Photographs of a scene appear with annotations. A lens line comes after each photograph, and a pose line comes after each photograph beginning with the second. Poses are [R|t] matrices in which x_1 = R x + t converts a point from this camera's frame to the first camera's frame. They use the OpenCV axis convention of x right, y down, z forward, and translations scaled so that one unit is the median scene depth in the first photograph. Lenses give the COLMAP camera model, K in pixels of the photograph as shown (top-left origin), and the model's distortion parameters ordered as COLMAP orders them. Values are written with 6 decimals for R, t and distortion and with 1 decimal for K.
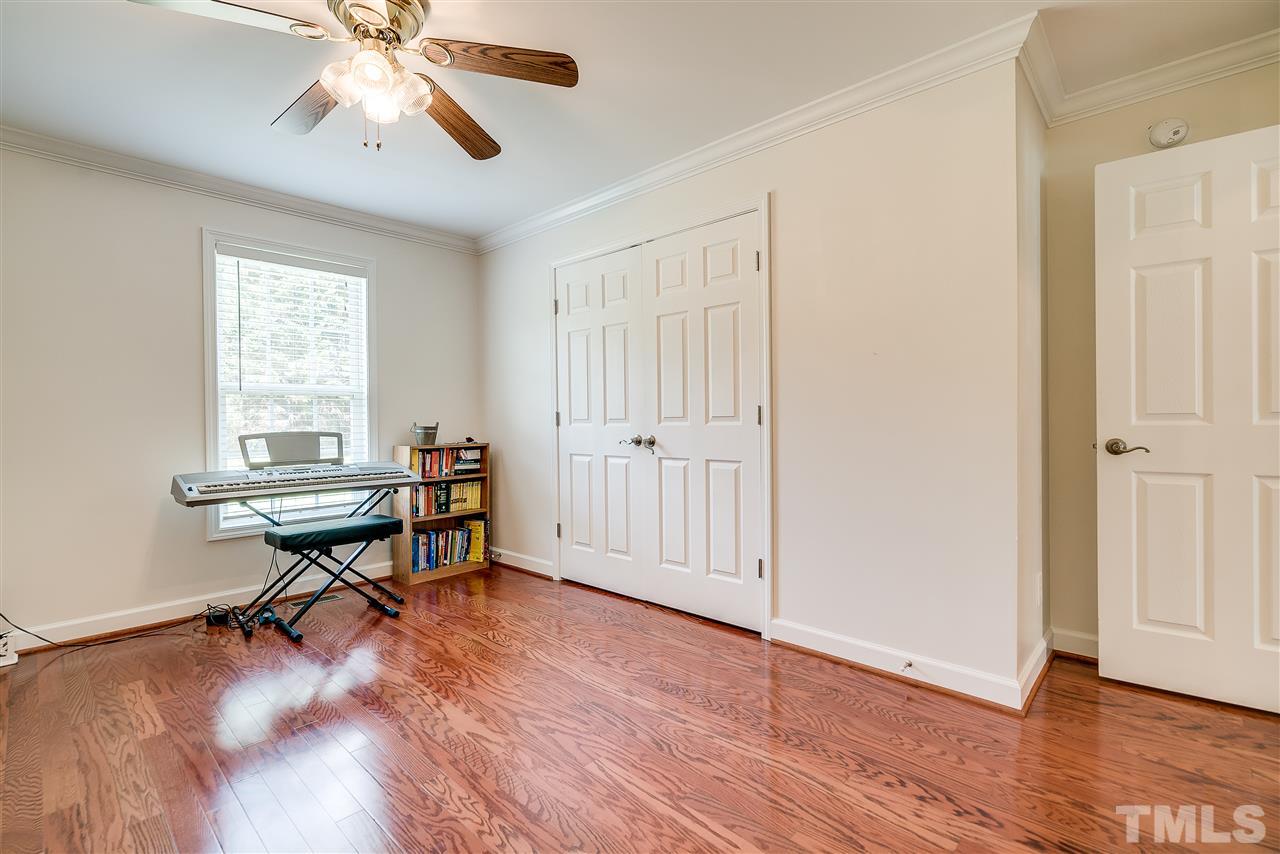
lens RADIAL K [[578.7, 0, 633.8], [0, 578.7, 425.8], [0, 0, 1]] dist [-0.000724, 0.001235]
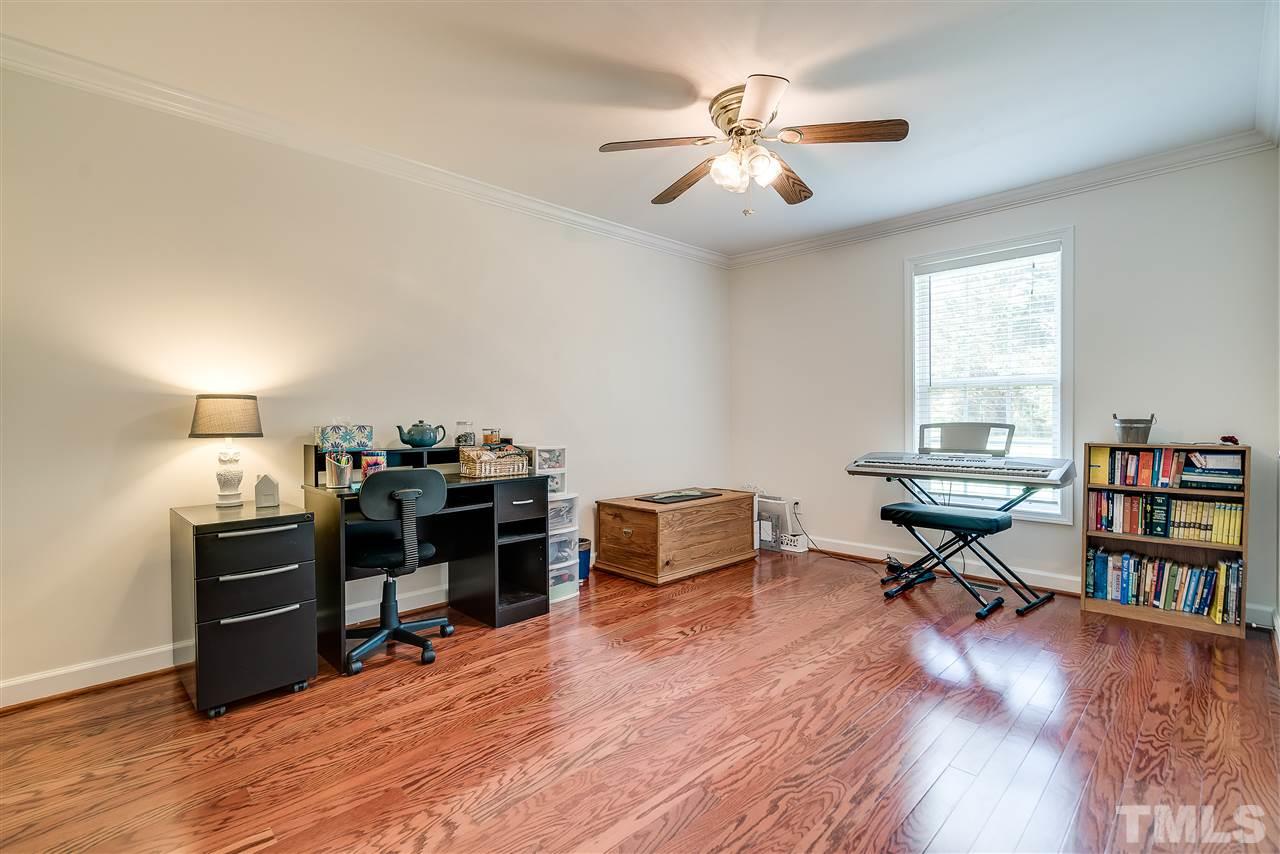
lens RADIAL K [[578.7, 0, 633.8], [0, 578.7, 425.8], [0, 0, 1]] dist [-0.000724, 0.001235]
pose [[-0.044769, 0.025052, -0.998683, 0.447717], [0.000878, 0.999686, 0.025037, -0.009678], [0.998997, 0.000244, -0.044777, 0.377080]]
